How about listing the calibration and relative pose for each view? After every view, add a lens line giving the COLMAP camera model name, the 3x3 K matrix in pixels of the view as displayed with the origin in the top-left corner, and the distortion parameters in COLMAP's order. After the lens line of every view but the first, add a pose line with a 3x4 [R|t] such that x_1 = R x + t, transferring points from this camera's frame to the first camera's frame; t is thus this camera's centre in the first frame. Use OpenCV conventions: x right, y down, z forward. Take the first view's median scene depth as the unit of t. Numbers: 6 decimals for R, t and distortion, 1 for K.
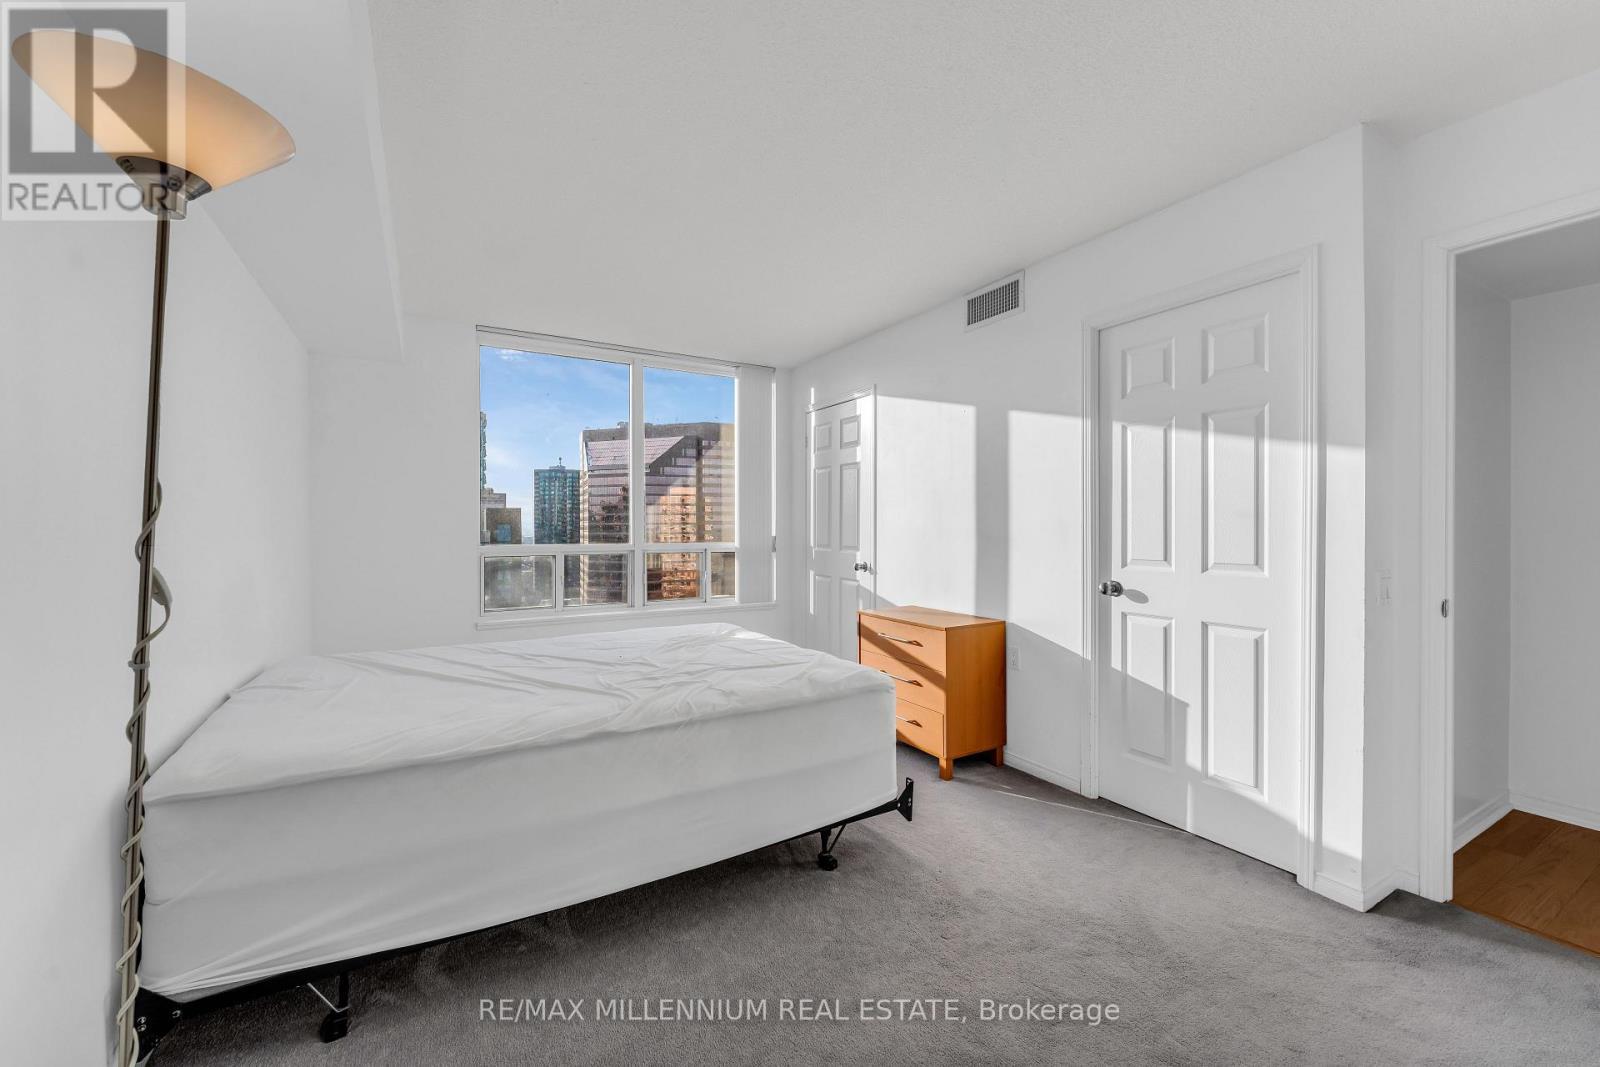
lens RADIAL K [[648.3, 0, 792.2], [0, 648.3, 530.6], [0, 0, 1]] dist [-0.000461, -0.000438]
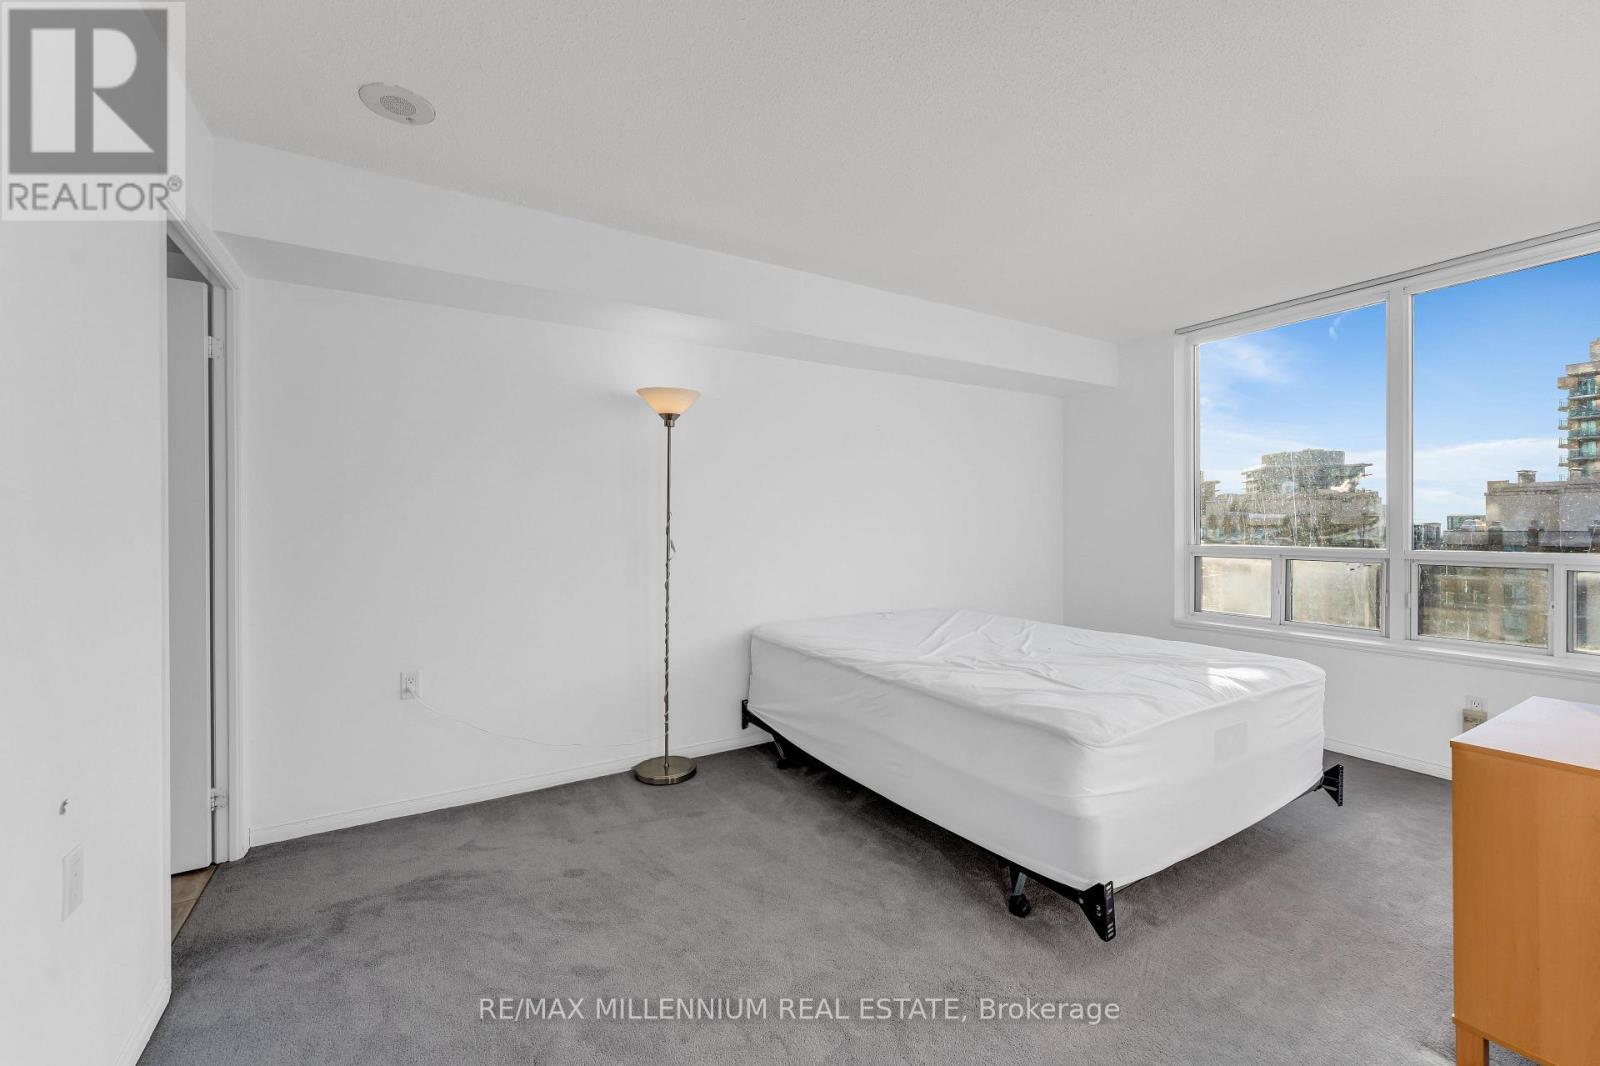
lens RADIAL K [[648.3, 0, 792.2], [0, 648.3, 530.1], [0, 0, 1]] dist [-0.000461, -0.000438]
pose [[0.007569, 0.008215, -0.999938, 0.698280], [-0.006232, 0.999947, 0.008168, -0.006624], [0.999952, 0.006170, 0.007619, 0.506622]]
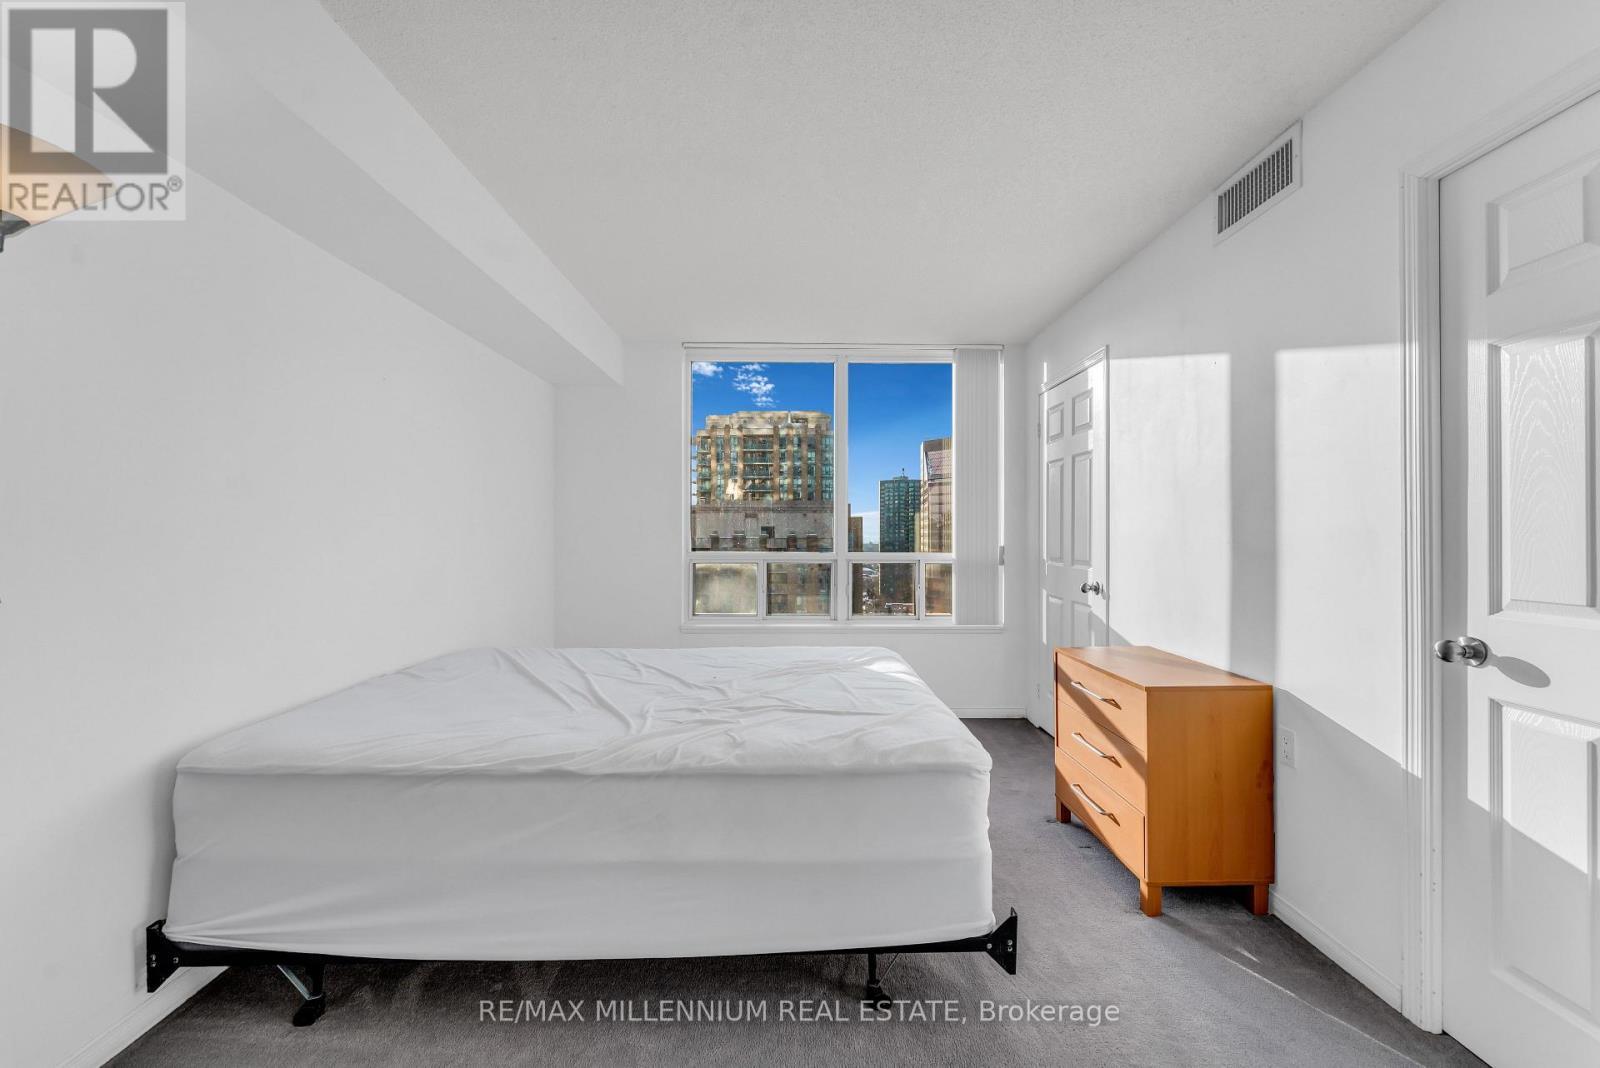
lens RADIAL K [[648.3, 0, 792.2], [0, 648.3, 531.1], [0, 0, 1]] dist [-0.000461, -0.000438]
pose [[0.870202, -0.000893, -0.492695, 0.246018], [-0.004606, 0.999940, -0.009948, -0.002177], [0.492674, 0.010926, 0.870145, 0.233815]]
